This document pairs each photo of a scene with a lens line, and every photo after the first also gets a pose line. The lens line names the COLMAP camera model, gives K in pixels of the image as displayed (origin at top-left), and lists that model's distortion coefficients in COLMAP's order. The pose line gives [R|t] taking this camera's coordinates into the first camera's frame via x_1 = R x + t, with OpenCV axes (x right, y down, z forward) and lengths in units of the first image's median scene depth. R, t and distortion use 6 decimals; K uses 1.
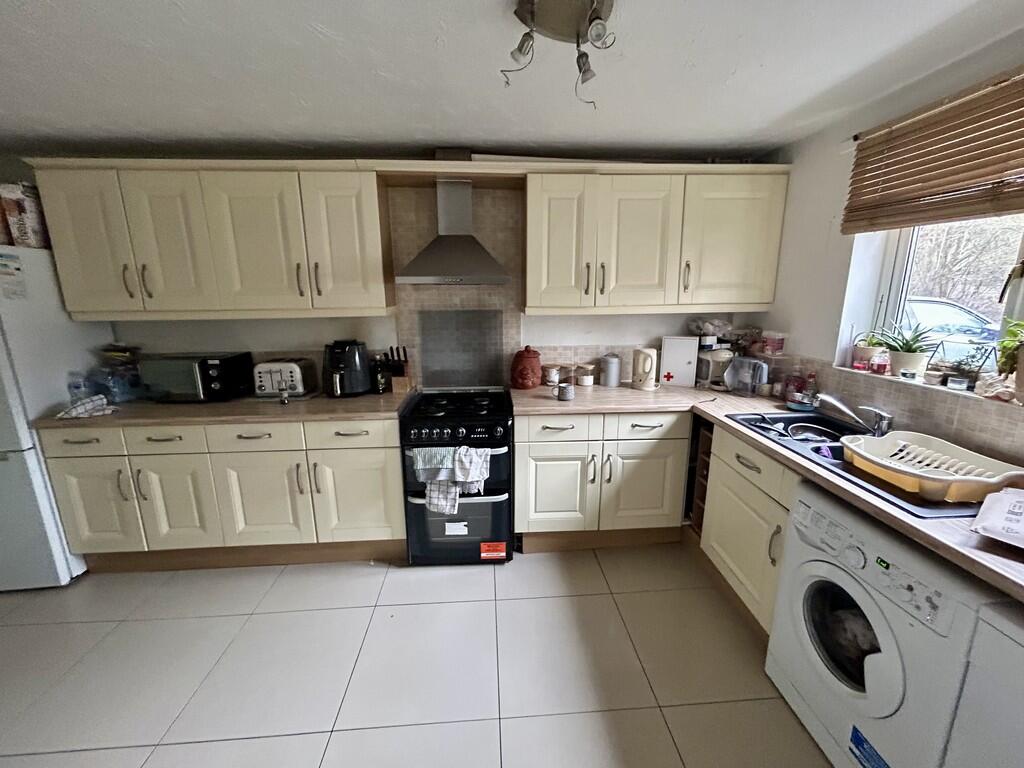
lens RADIAL K [[416.7, 0, 511.5], [0, 416.7, 381.7], [0, 0, 1]] dist [-0.002476, 0.000192]
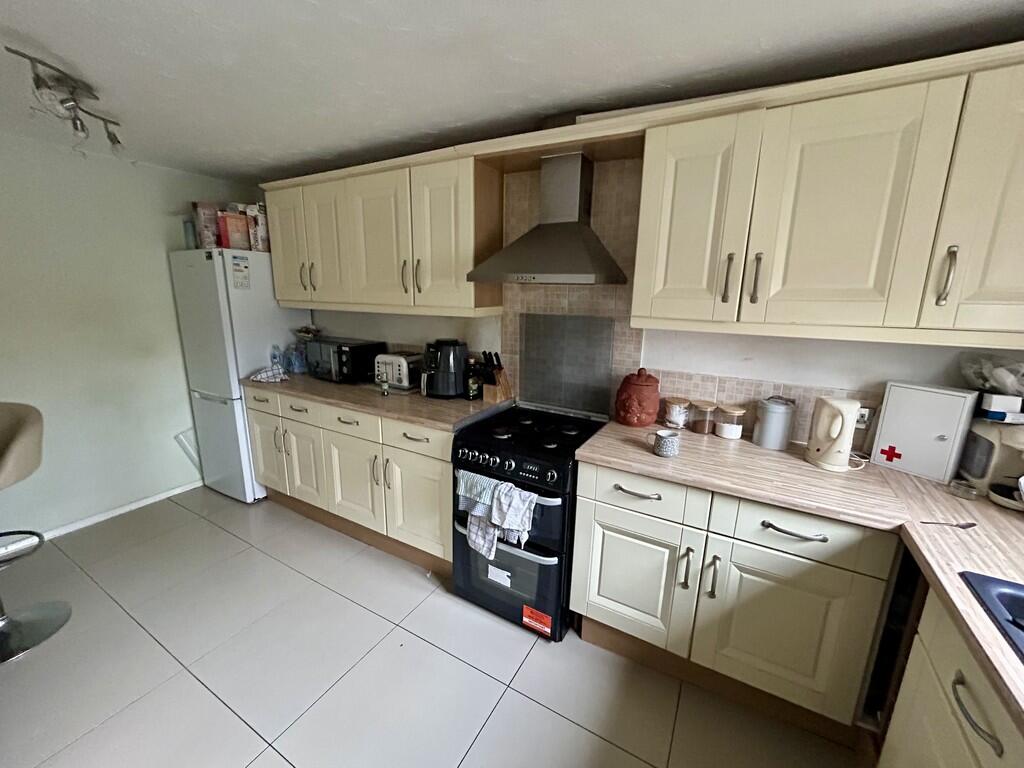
lens RADIAL K [[416.7, 0, 510.9], [0, 416.7, 382.3], [0, 0, 1]] dist [-0.002476, 0.000192]
pose [[0.832341, 0.142636, -0.535596, 0.275393], [-0.139838, 0.989101, 0.046097, -0.071886], [0.536334, 0.036528, 0.843215, 0.287595]]
